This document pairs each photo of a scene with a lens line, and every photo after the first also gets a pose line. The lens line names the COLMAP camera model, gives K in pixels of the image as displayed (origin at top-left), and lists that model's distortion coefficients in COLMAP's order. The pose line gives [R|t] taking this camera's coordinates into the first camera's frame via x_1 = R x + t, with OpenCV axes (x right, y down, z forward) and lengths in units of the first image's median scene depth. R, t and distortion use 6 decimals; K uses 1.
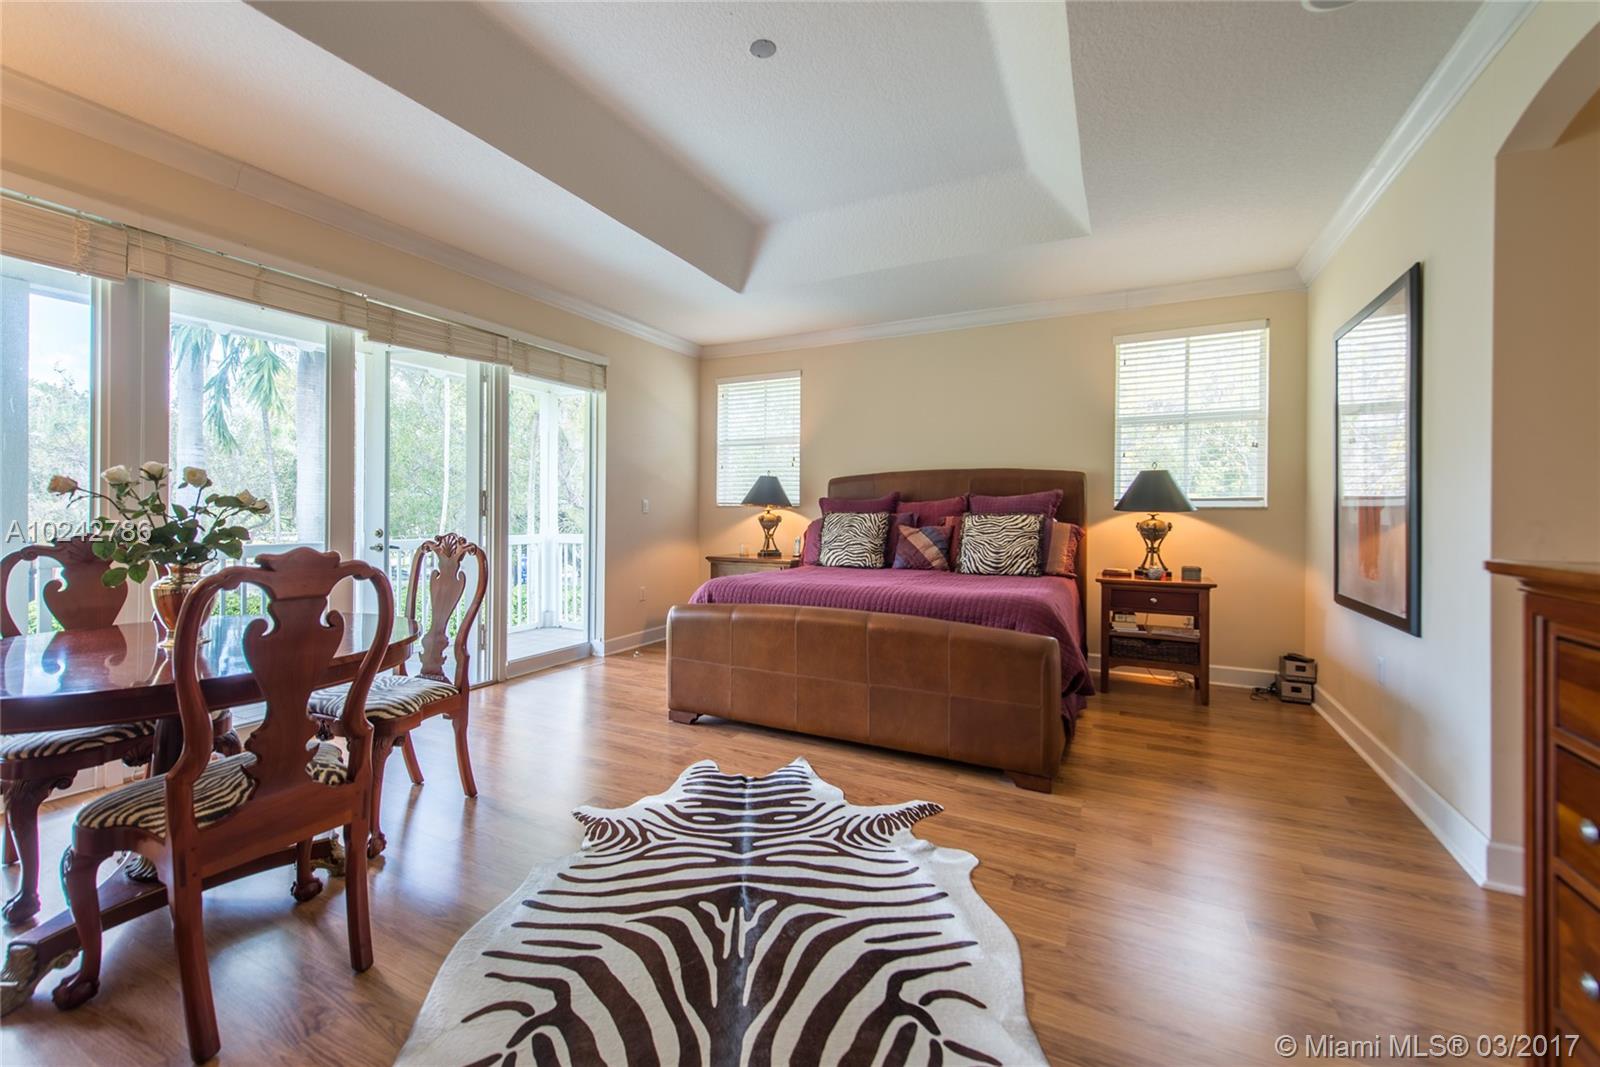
lens RADIAL K [[634.9, 0, 807.3], [0, 634.9, 516.2], [0, 0, 1]] dist [0.016890, -0.004502]
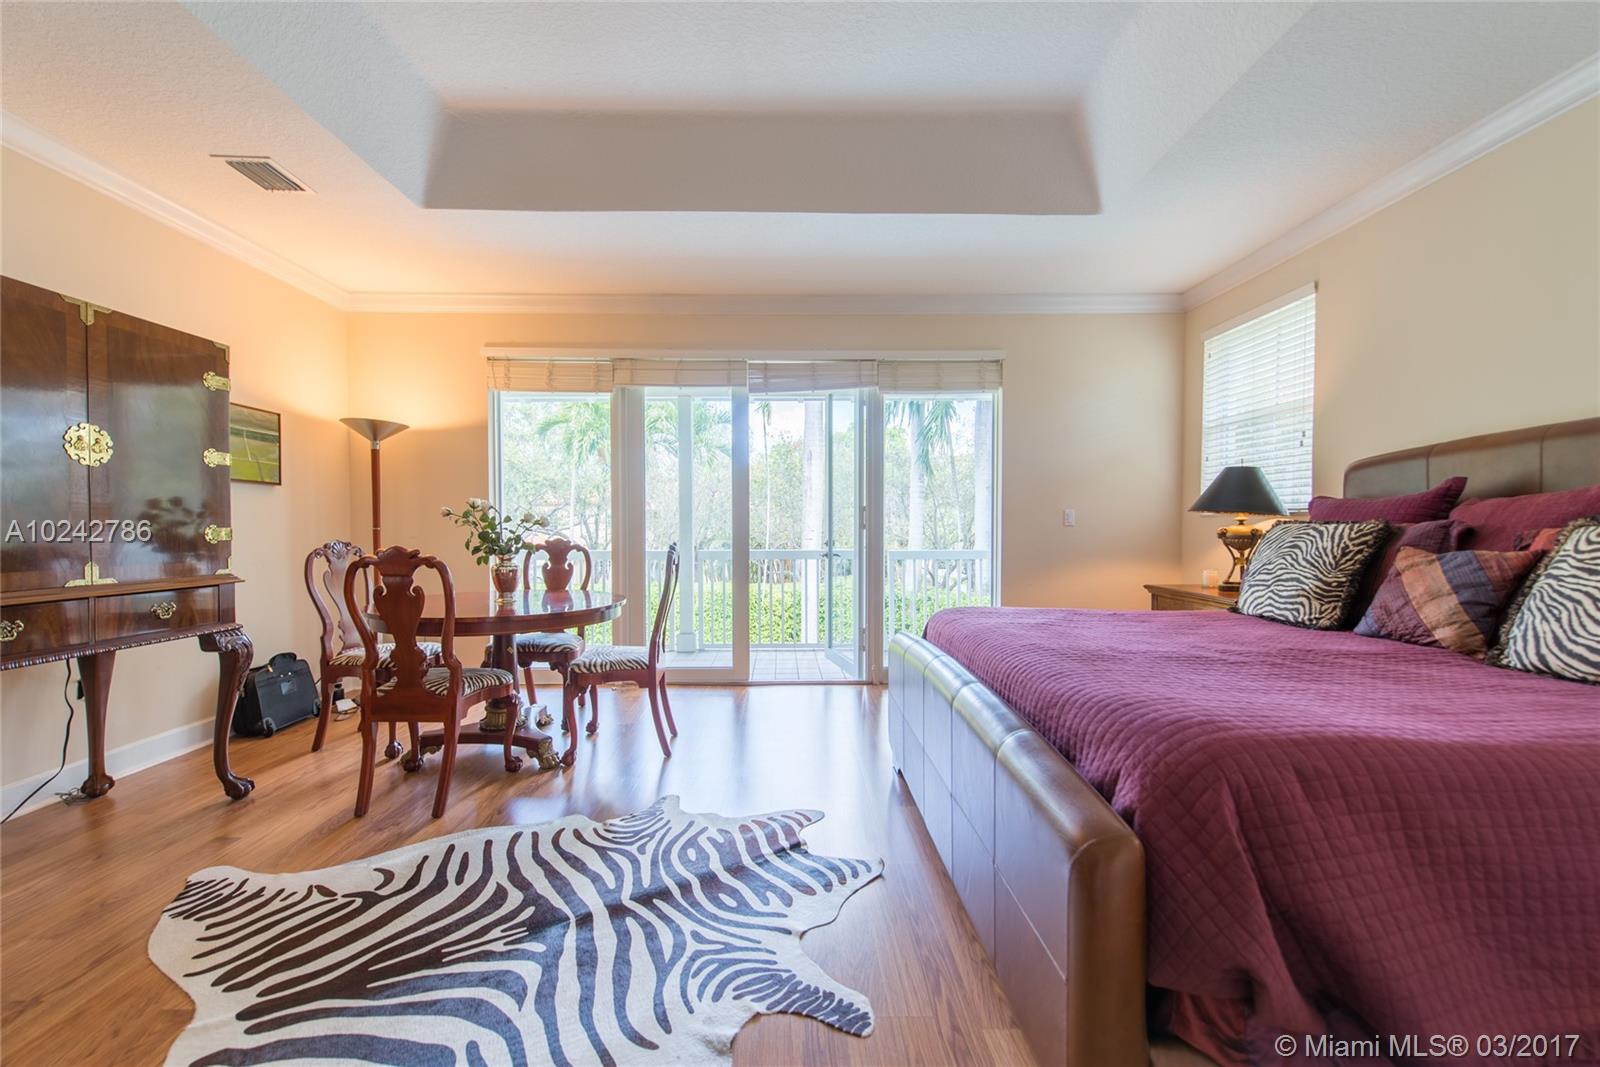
lens RADIAL K [[634.9, 0, 800.3], [0, 634.9, 541.2], [0, 0, 1]] dist [0.016890, -0.004502]
pose [[0.454834, 0.015304, -0.890445, 0.634660], [-0.000559, 0.999857, 0.016898, 0.002725], [0.890576, -0.007188, 0.454778, 0.629585]]
